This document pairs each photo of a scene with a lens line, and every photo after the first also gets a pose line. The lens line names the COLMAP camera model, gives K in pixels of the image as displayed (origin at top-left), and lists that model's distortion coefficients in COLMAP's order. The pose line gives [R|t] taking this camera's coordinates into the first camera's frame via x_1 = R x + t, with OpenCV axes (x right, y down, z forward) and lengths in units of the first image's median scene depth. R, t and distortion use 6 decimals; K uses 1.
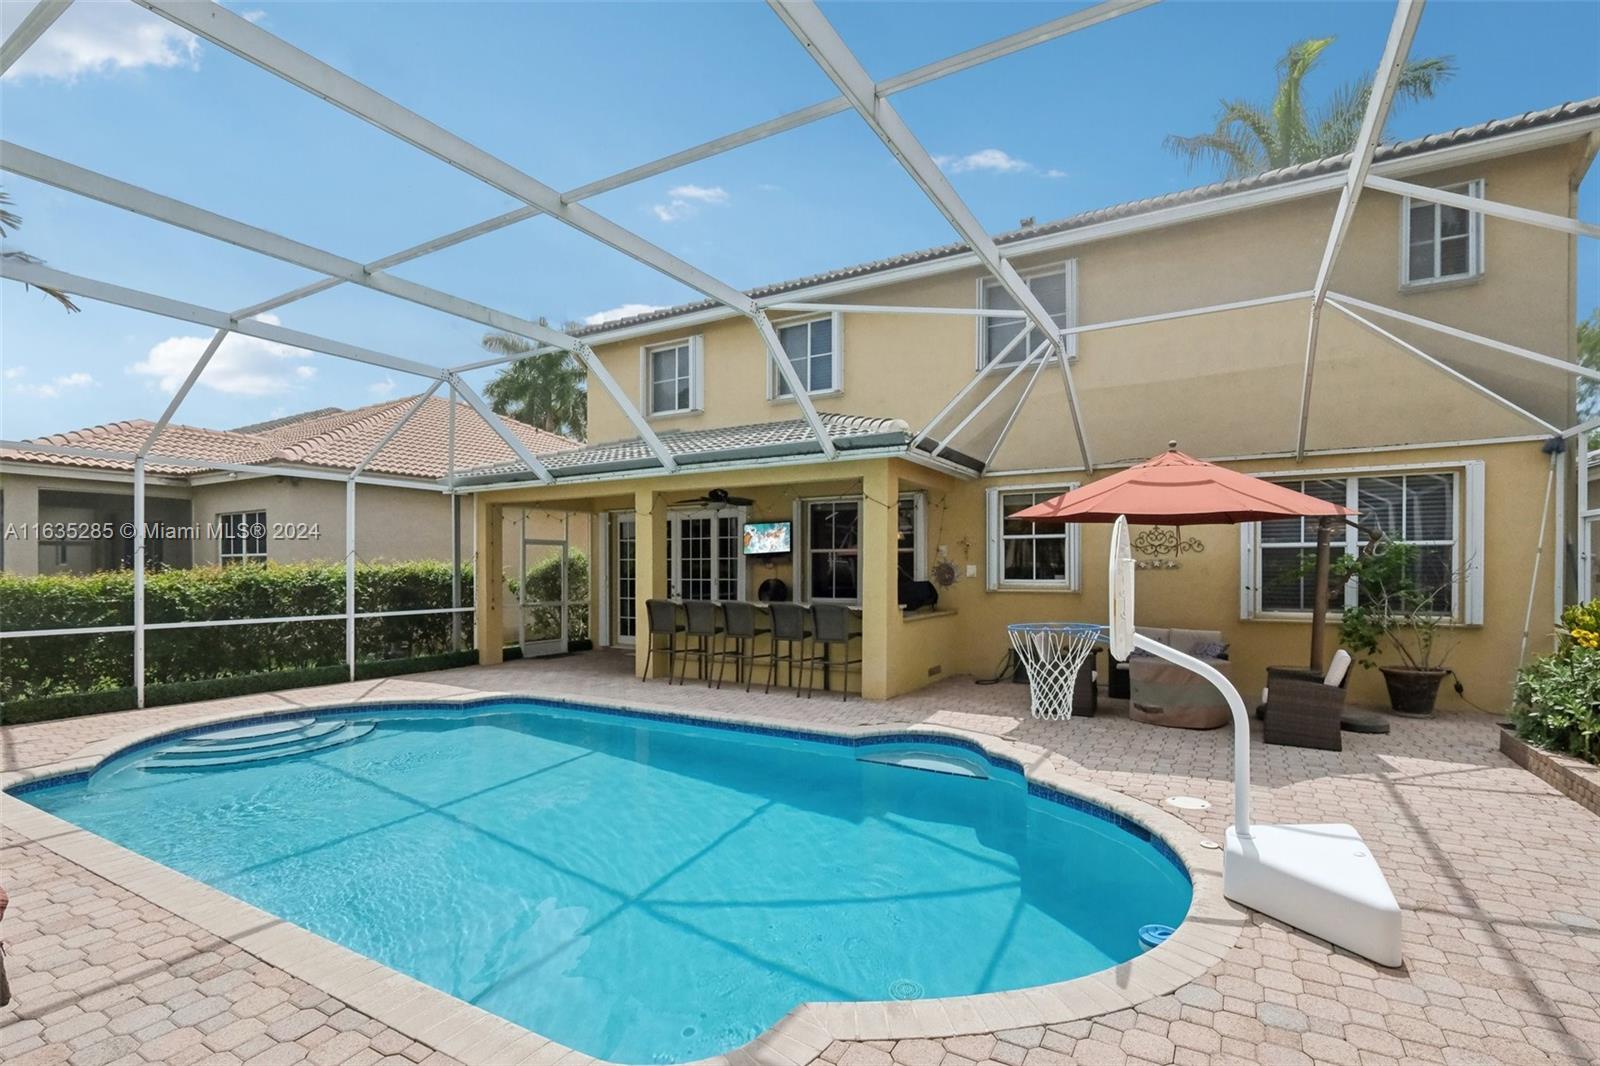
lens RADIAL K [[724.2, 0, 826.9], [0, 724.2, 568.4], [0, 0, 1]] dist [0.023752, -0.000319]
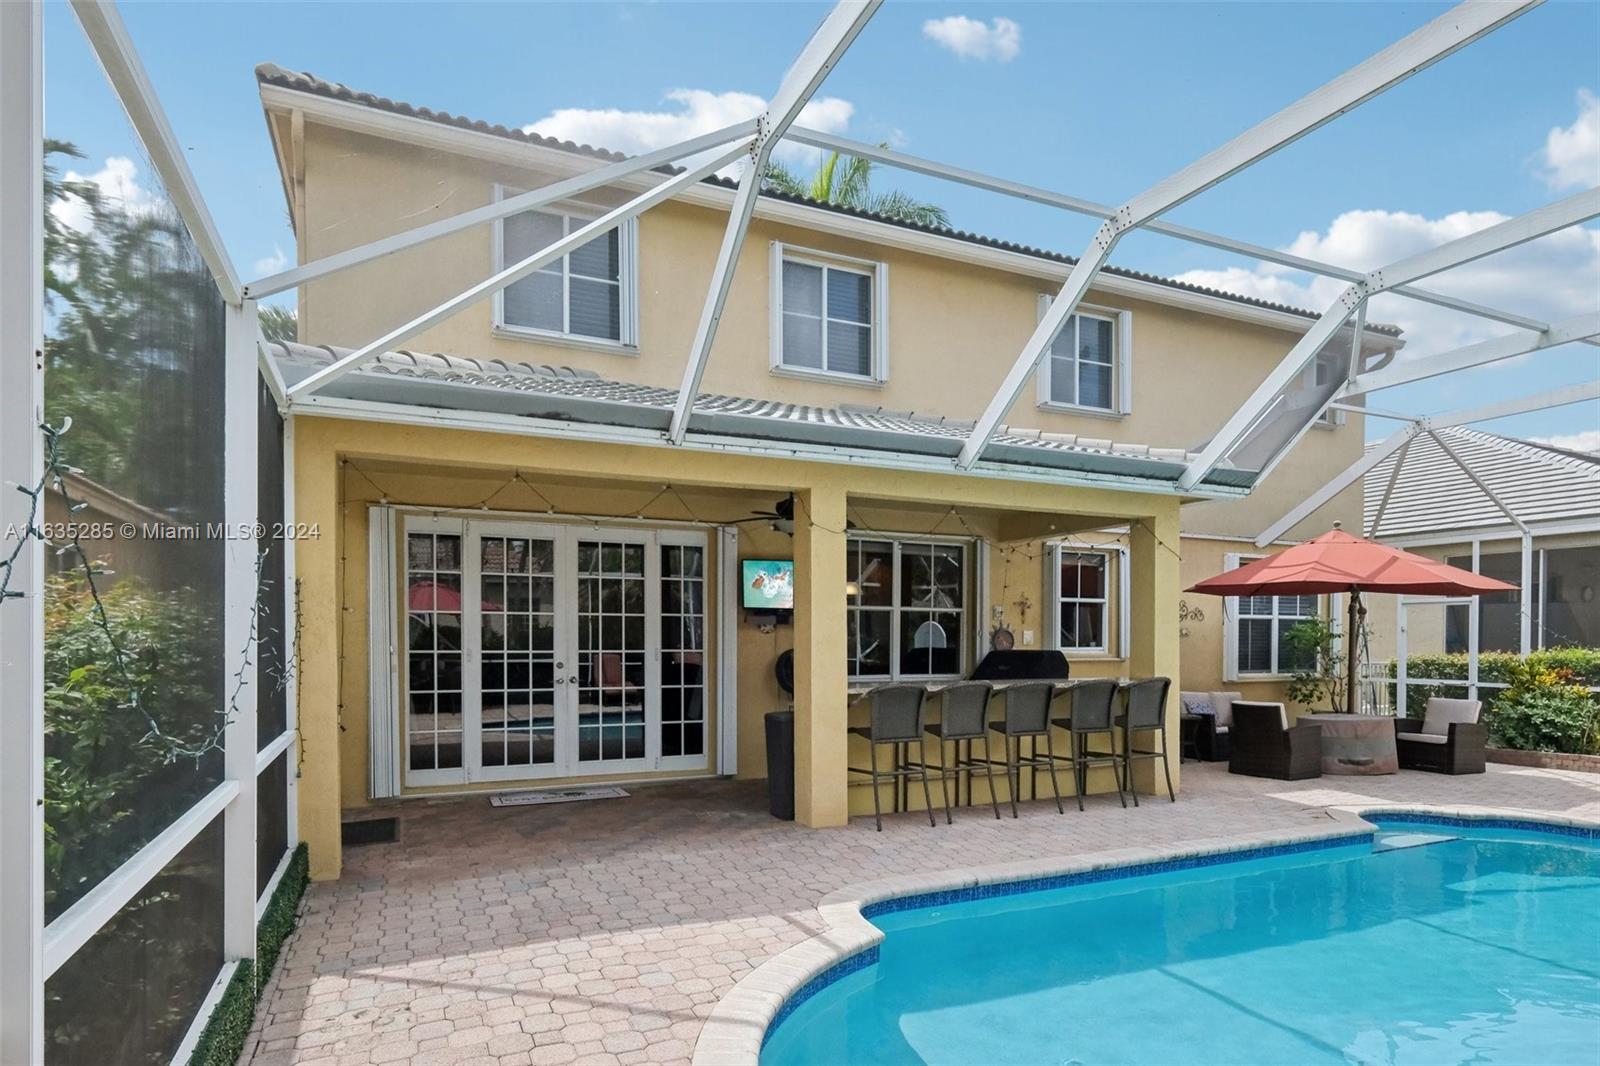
lens RADIAL K [[873.7, 0, 792.0], [0, 873.7, 652.8], [0, 0, 1]] dist [0.000249, 0.000600]
pose [[0.598616, -0.010105, 0.800972, -0.884606], [-0.006296, 0.999830, 0.017319, 0.006451], [-0.801011, -0.015410, 0.598451, 0.692281]]
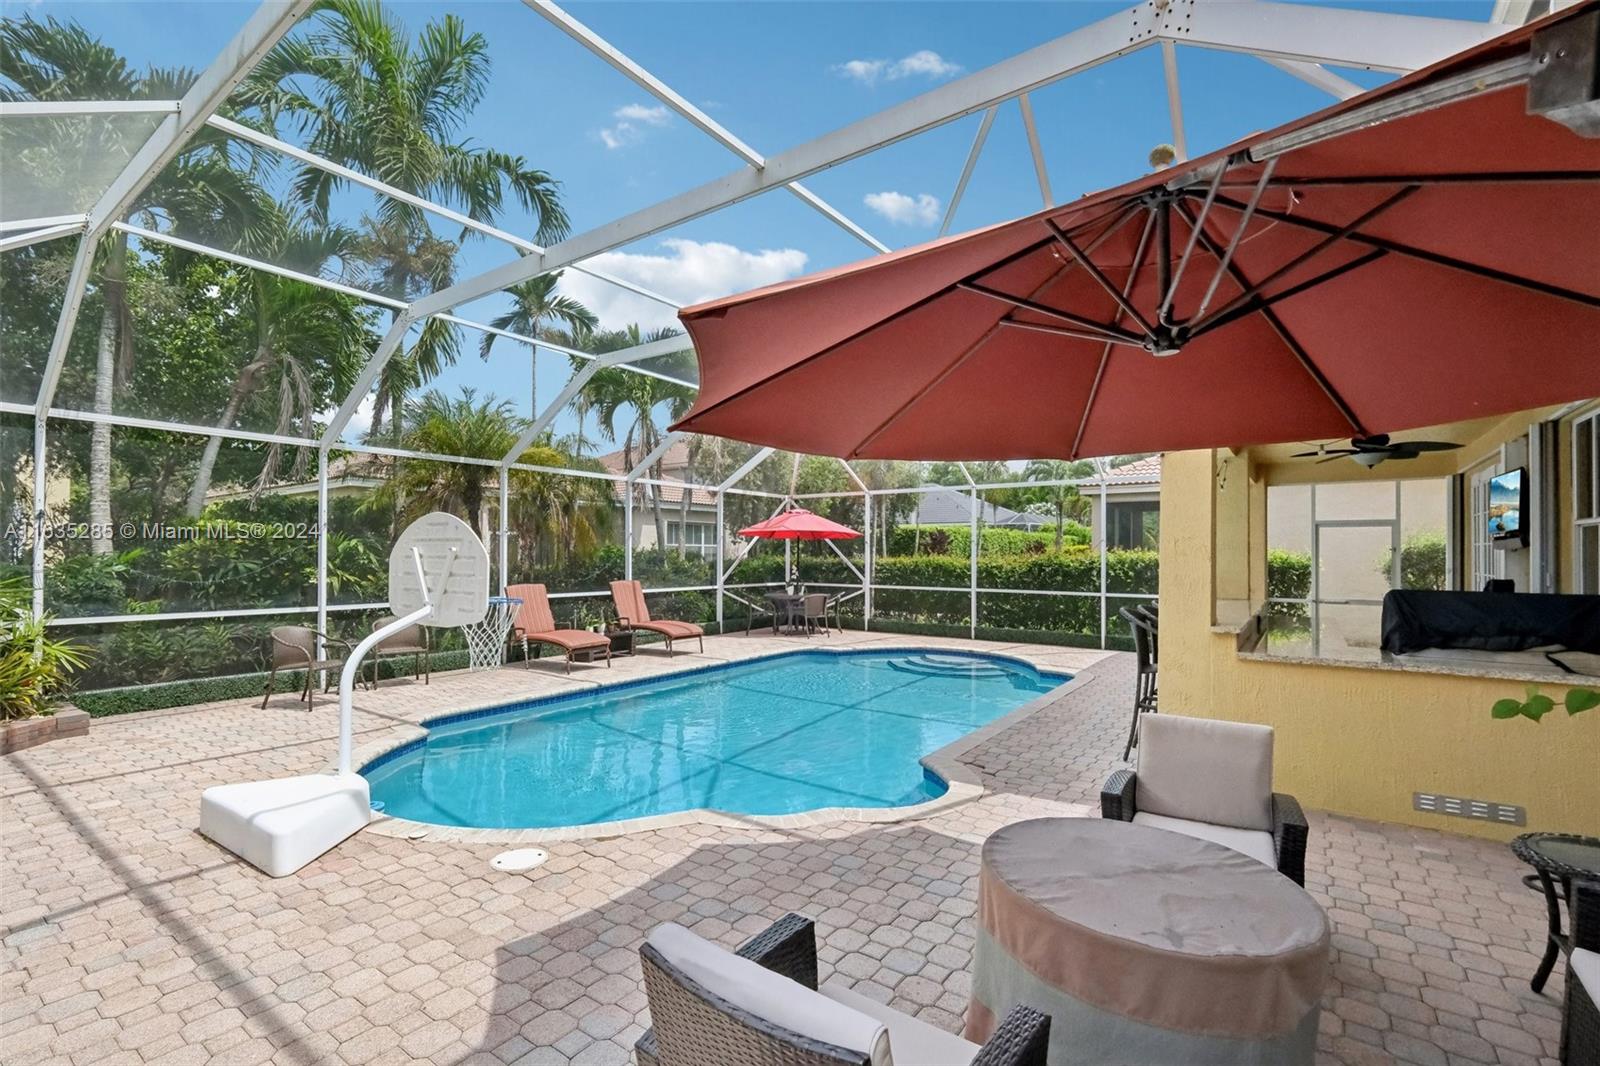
lens RADIAL K [[710.2, 0, 803.4], [0, 710.2, 562.5], [0, 0, 1]] dist [-0.004558, 0.000252]
pose [[-0.111214, 0.008928, -0.993756, 0.613111], [-0.007349, 0.999925, 0.009805, 0.002588], [0.993769, 0.008393, -0.111140, 0.707575]]
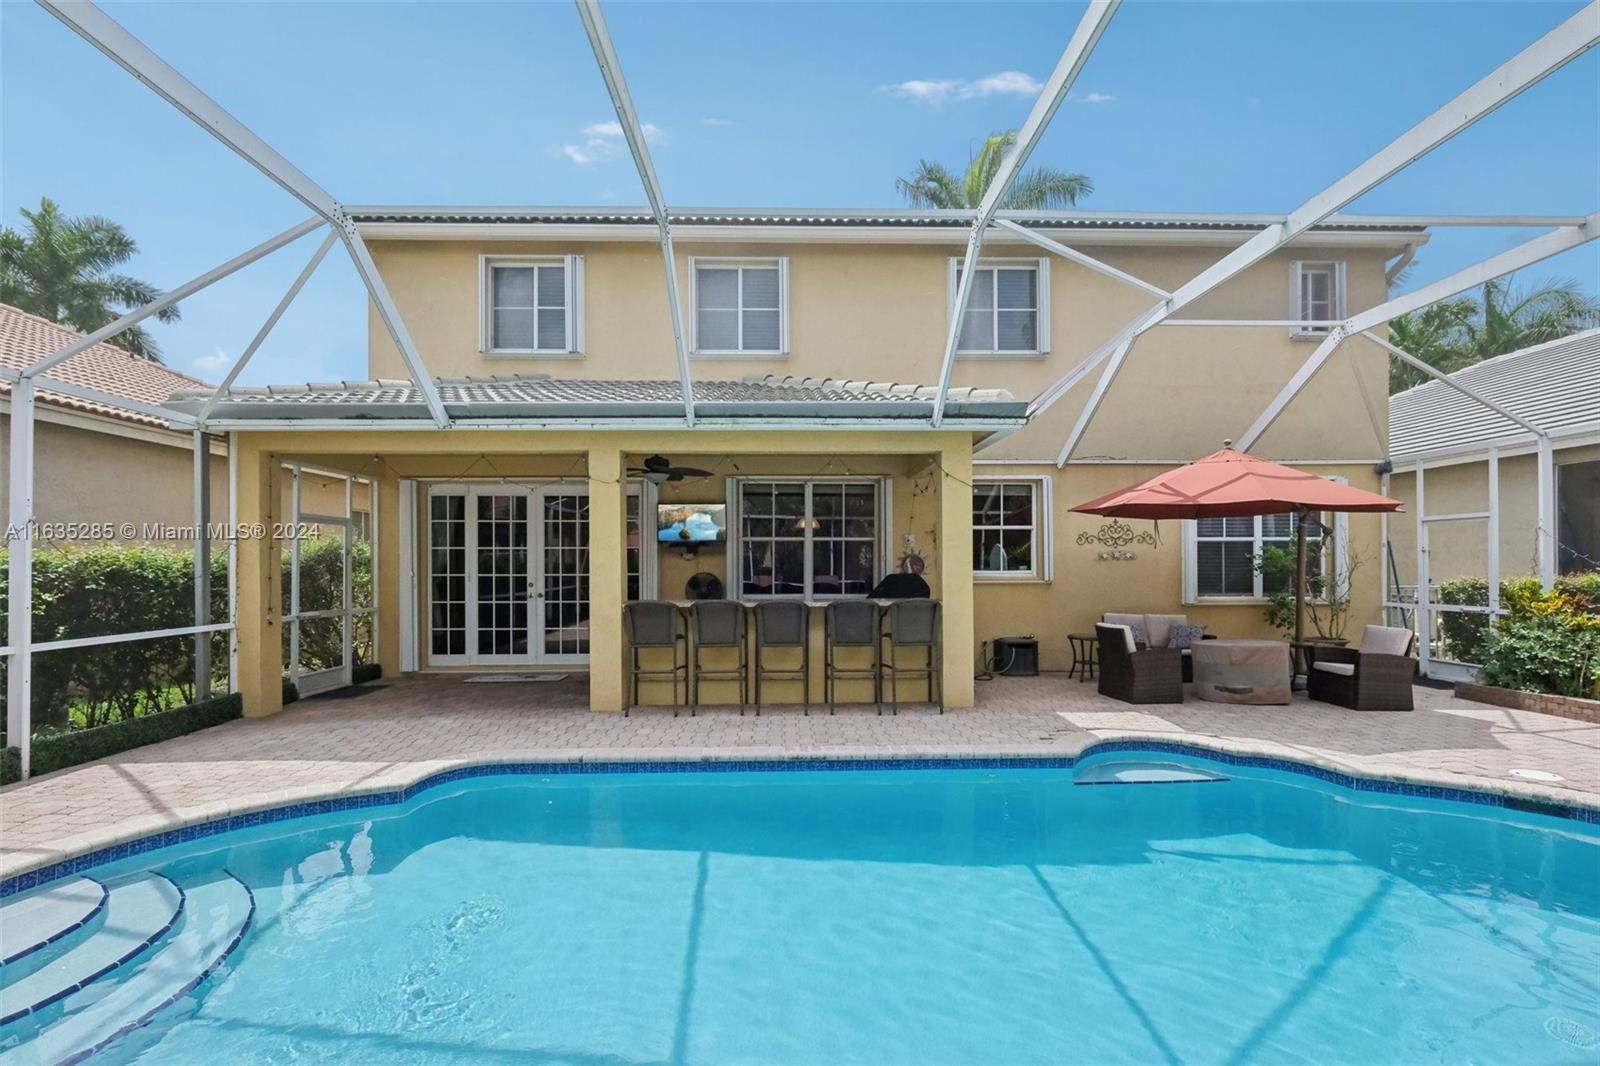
lens RADIAL K [[710.2, 0, 803.4], [0, 710.2, 562.5], [0, 0, 1]] dist [-0.004558, 0.000252]
pose [[0.859447, -0.000464, 0.511225, -0.487196], [0.001053, 0.999999, -0.000861, 0.005434], [-0.511225, 0.001278, 0.859446, 0.333640]]
